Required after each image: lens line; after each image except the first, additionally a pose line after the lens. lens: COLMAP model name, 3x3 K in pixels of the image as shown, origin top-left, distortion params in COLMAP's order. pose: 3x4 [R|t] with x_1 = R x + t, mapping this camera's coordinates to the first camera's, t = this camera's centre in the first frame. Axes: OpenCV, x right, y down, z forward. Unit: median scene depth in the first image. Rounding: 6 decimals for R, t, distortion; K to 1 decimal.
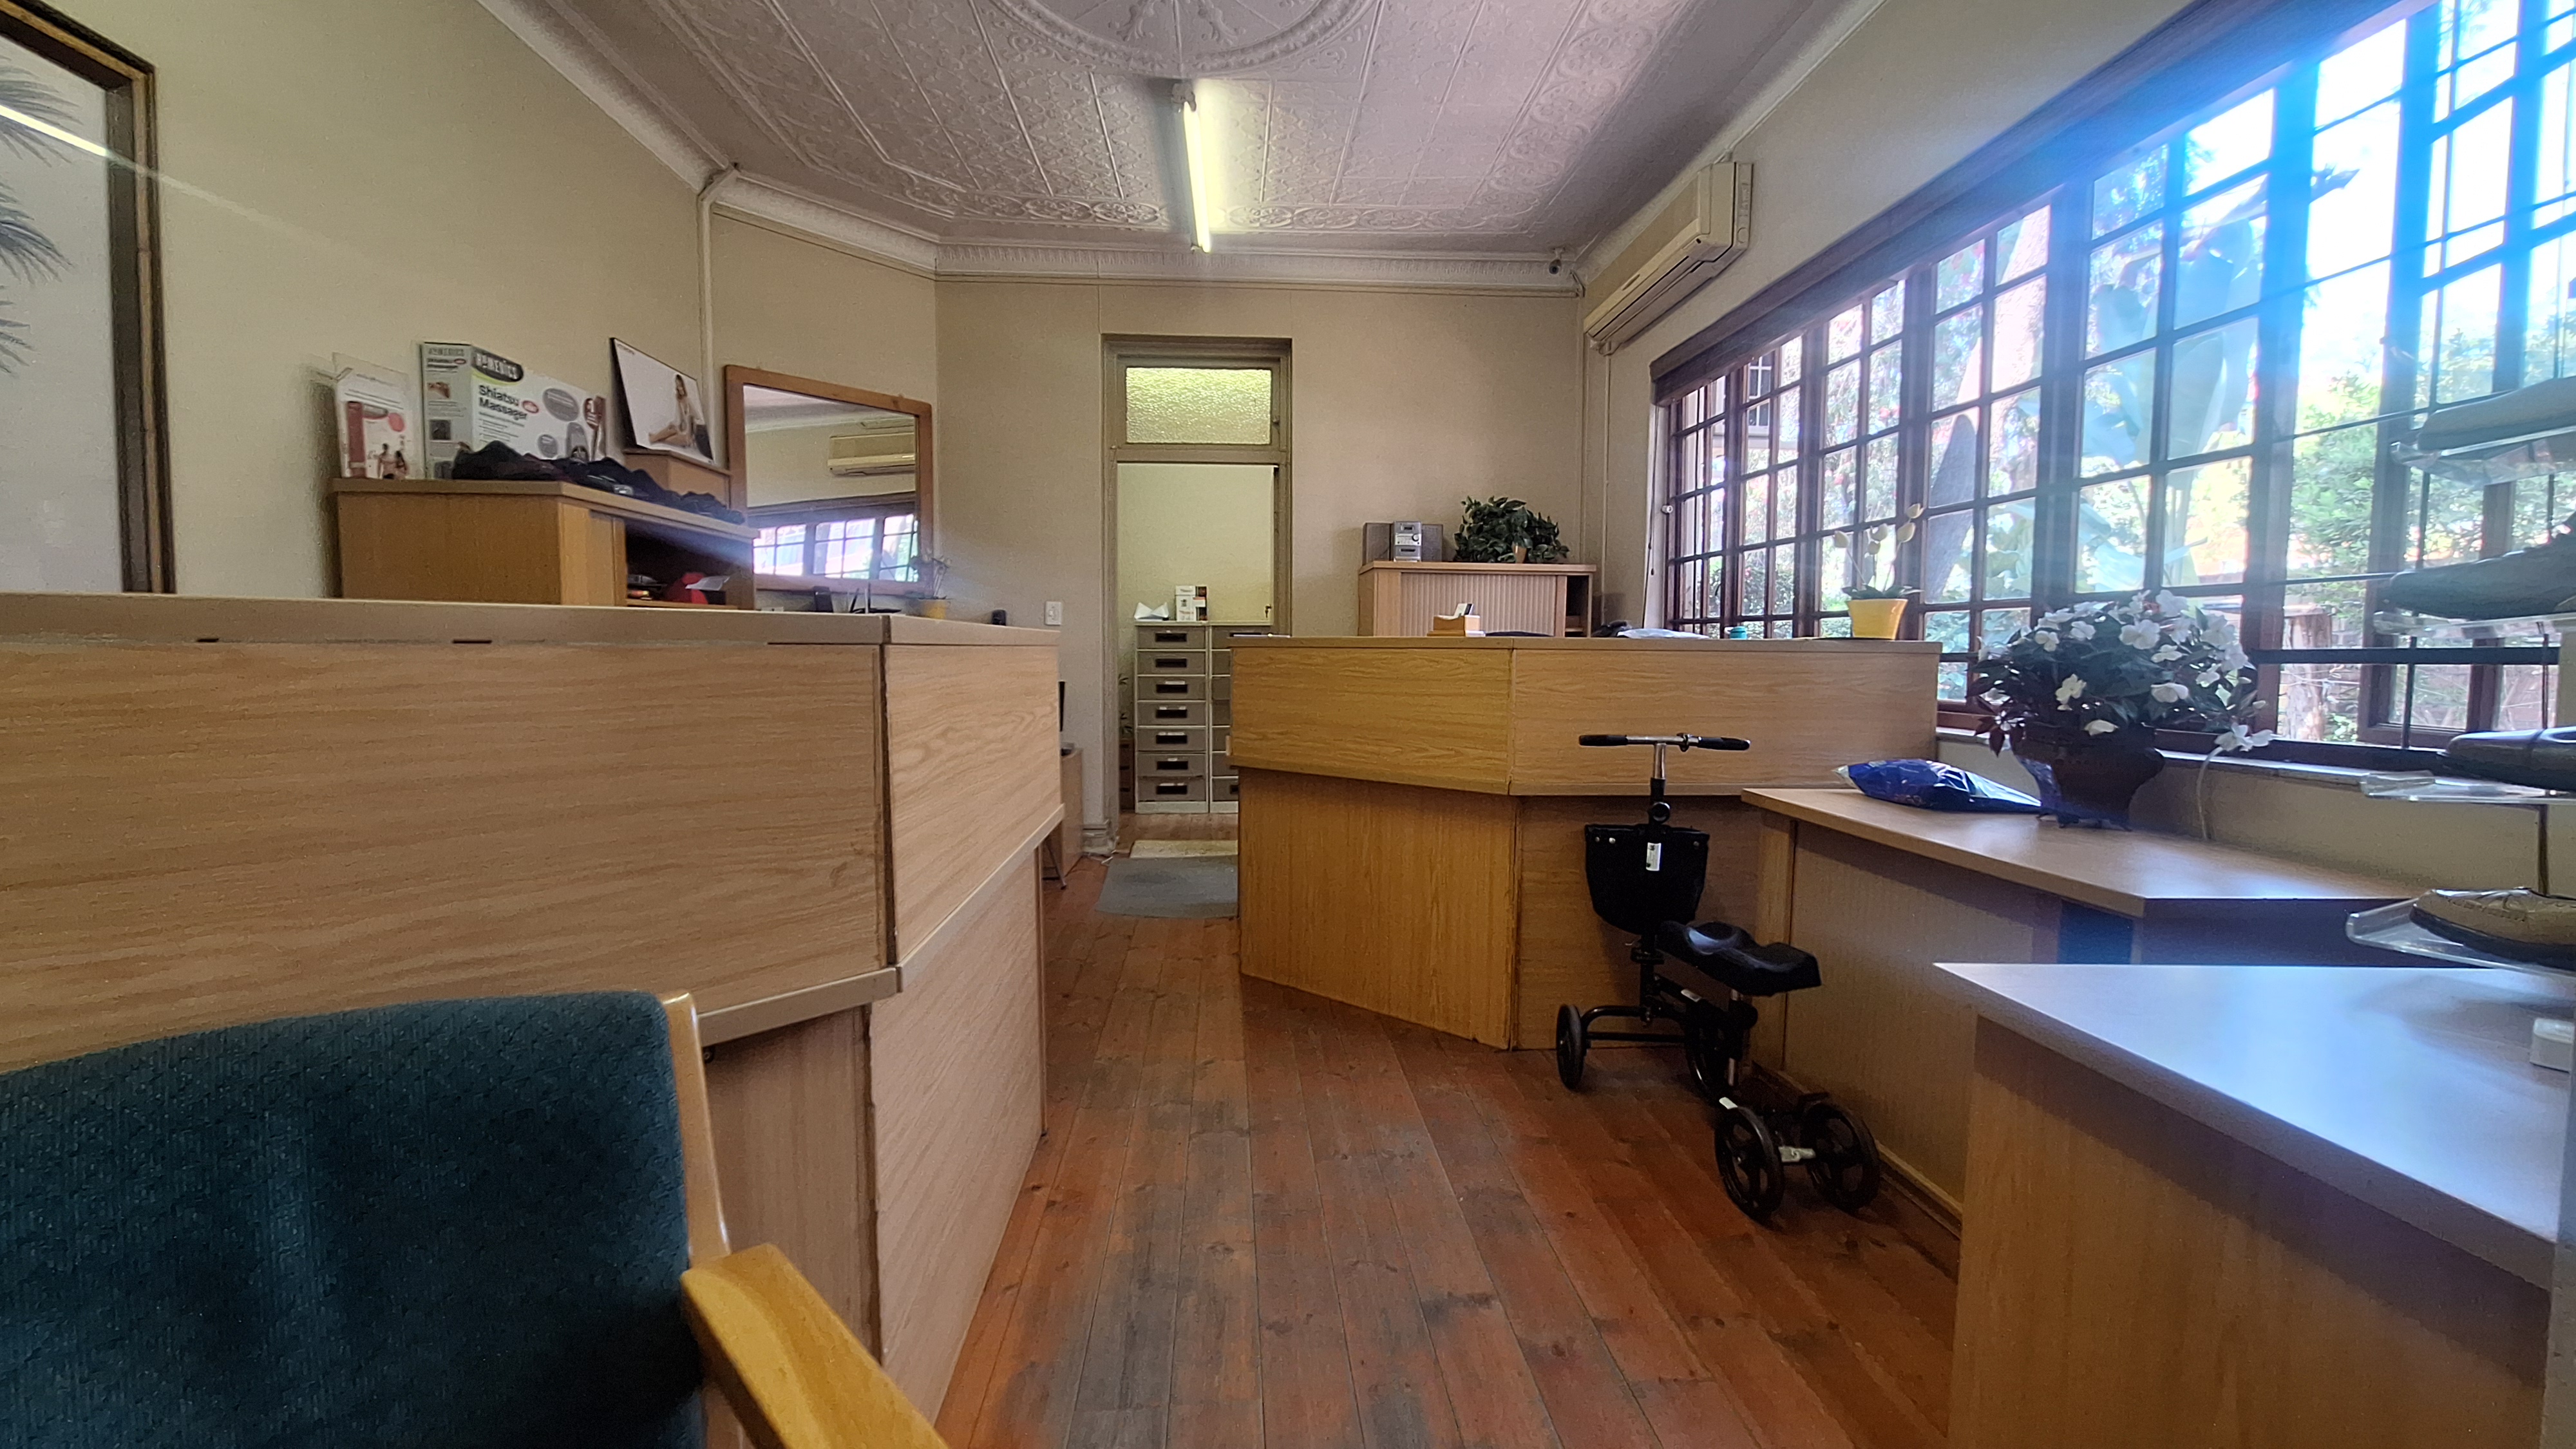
lens RADIAL K [[1017.6, 0, 1297.7], [0, 1017.6, 707.0], [0, 0, 1]] dist [-0.005301, 0.000682]
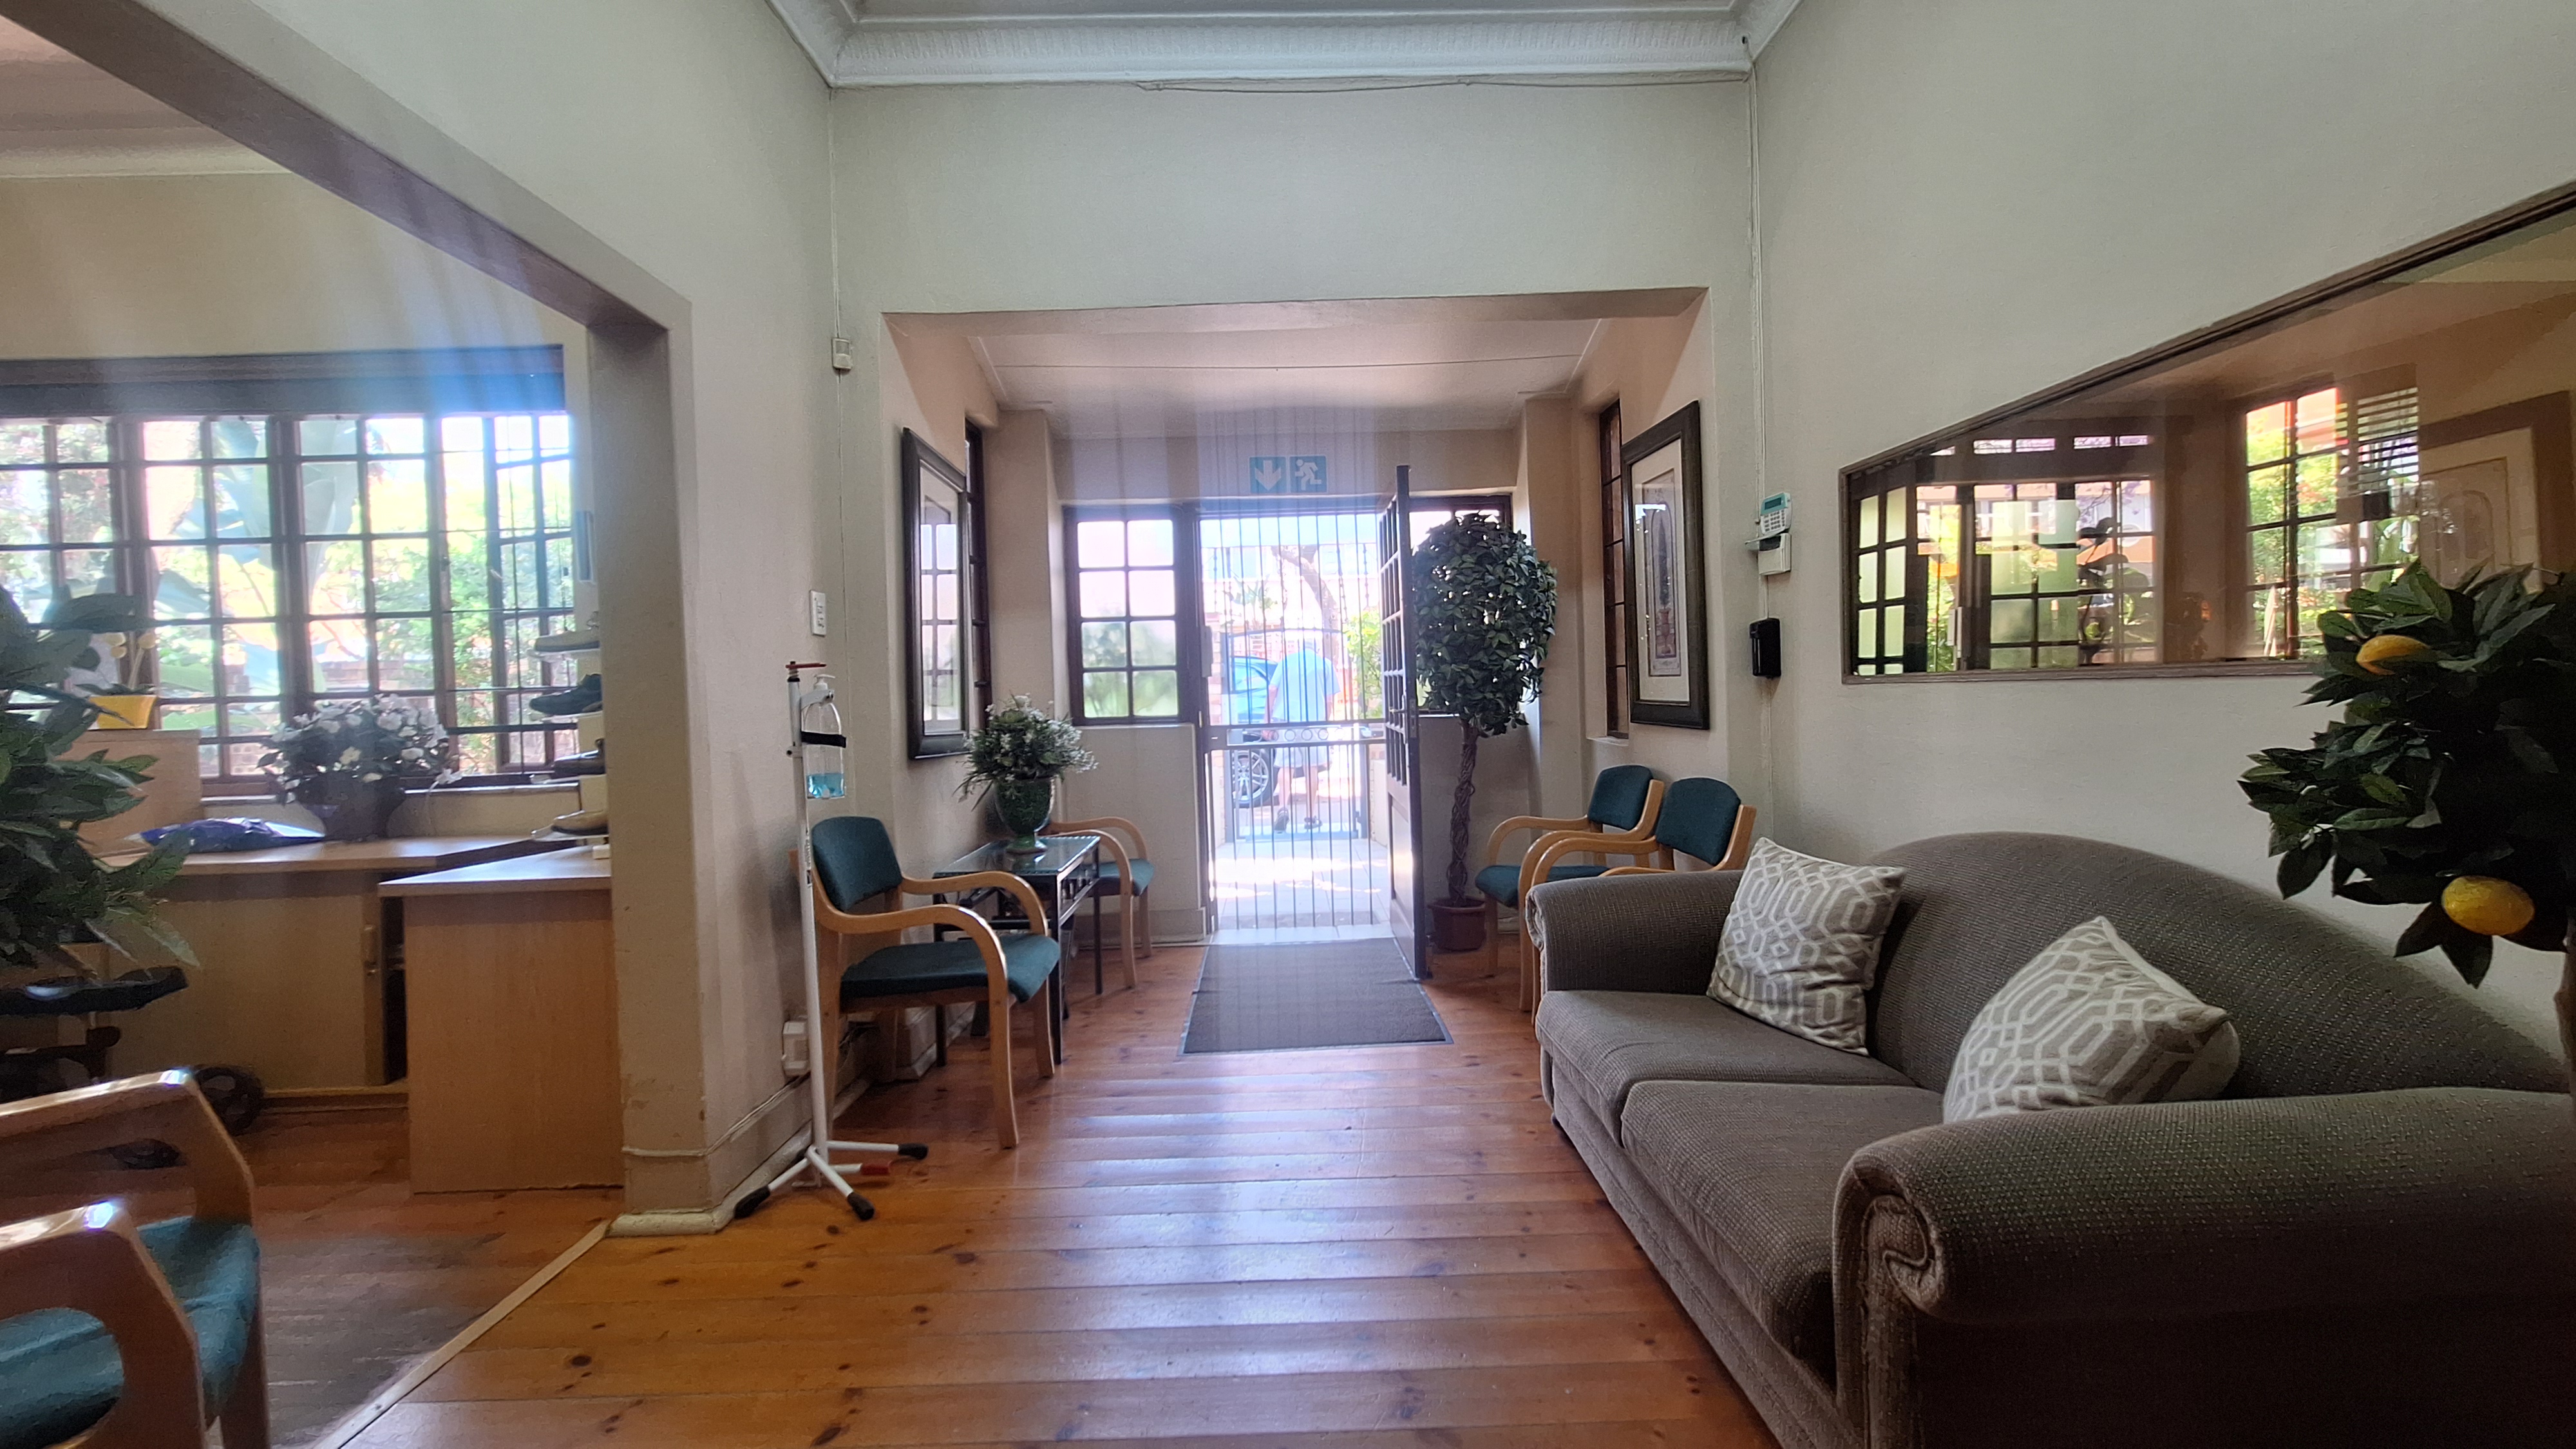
lens RADIAL K [[1017.6, 0, 1297.7], [0, 1017.6, 711.9], [0, 0, 1]] dist [-0.005301, 0.000682]
pose [[0.035080, -0.024123, 0.999093, -0.815104], [0.091831, 0.995557, 0.020813, 0.017803], [-0.995157, 0.091017, 0.037139, -0.588261]]
